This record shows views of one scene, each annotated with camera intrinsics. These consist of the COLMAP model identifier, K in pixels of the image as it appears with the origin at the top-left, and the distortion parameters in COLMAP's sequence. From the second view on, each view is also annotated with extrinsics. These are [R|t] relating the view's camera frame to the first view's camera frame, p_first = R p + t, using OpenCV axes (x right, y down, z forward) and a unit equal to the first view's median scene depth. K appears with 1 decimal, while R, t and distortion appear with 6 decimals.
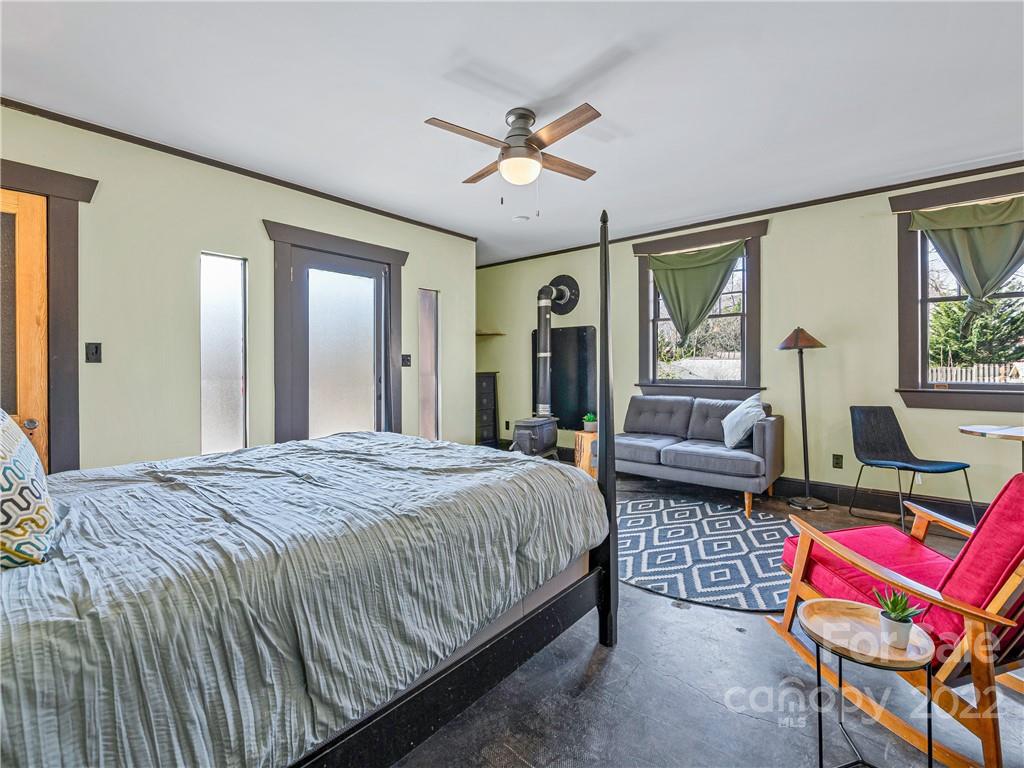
lens RADIAL K [[452.1, 0, 512.2], [0, 452.1, 366.9], [0, 0, 1]] dist [-0.000458, -0.000070]
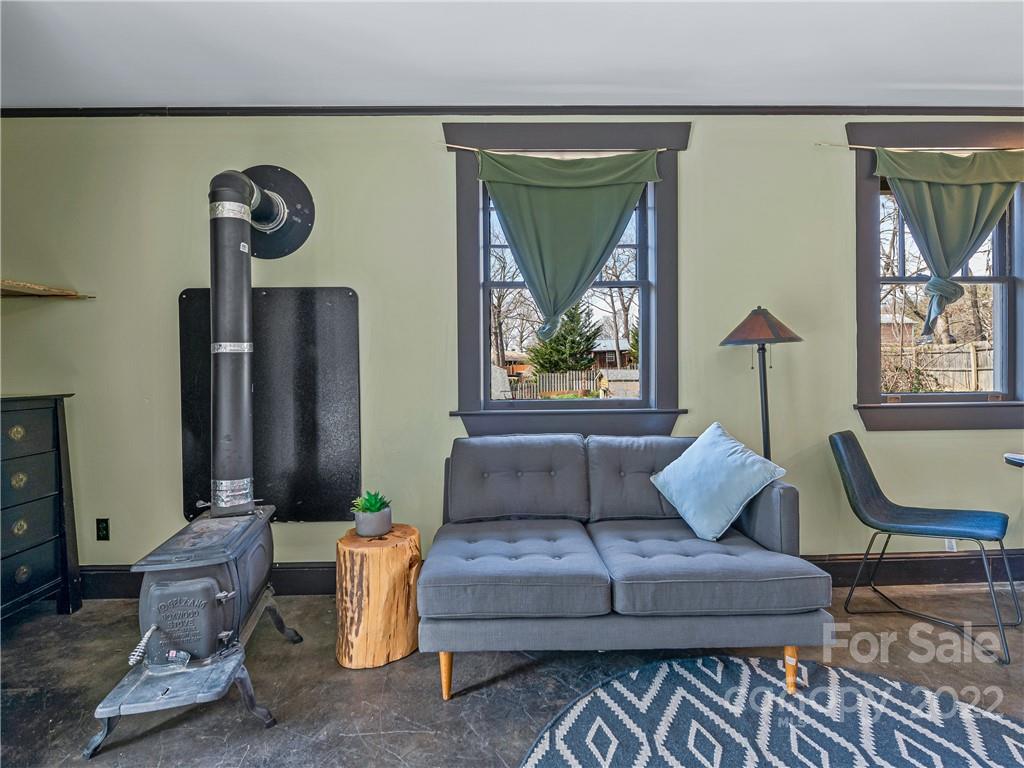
lens RADIAL K [[483.9, 0, 507.5], [0, 483.9, 376.5], [0, 0, 1]] dist [-0.004228, -0.000788]
pose [[0.756255, -0.011423, 0.654178, -0.025447], [0.010709, 0.999930, 0.005080, -0.003264], [-0.654190, 0.003163, 0.756324, 0.668953]]
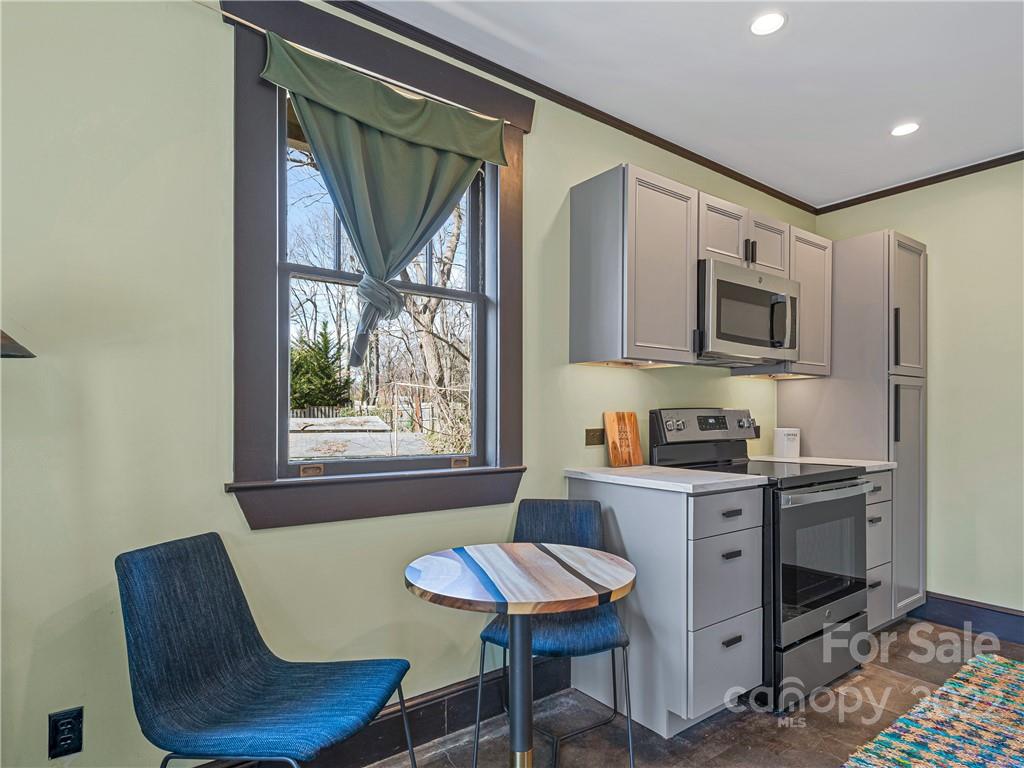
lens RADIAL K [[577.3, 0, 514.7], [0, 577.3, 417.9], [0, 0, 1]] dist [0.001809, 0.001418]
pose [[0.230804, 0.005208, 0.972986, 0.367425], [-0.000891, 0.999986, -0.005141, -0.003805], [-0.973000, 0.000320, 0.230805, 0.554373]]
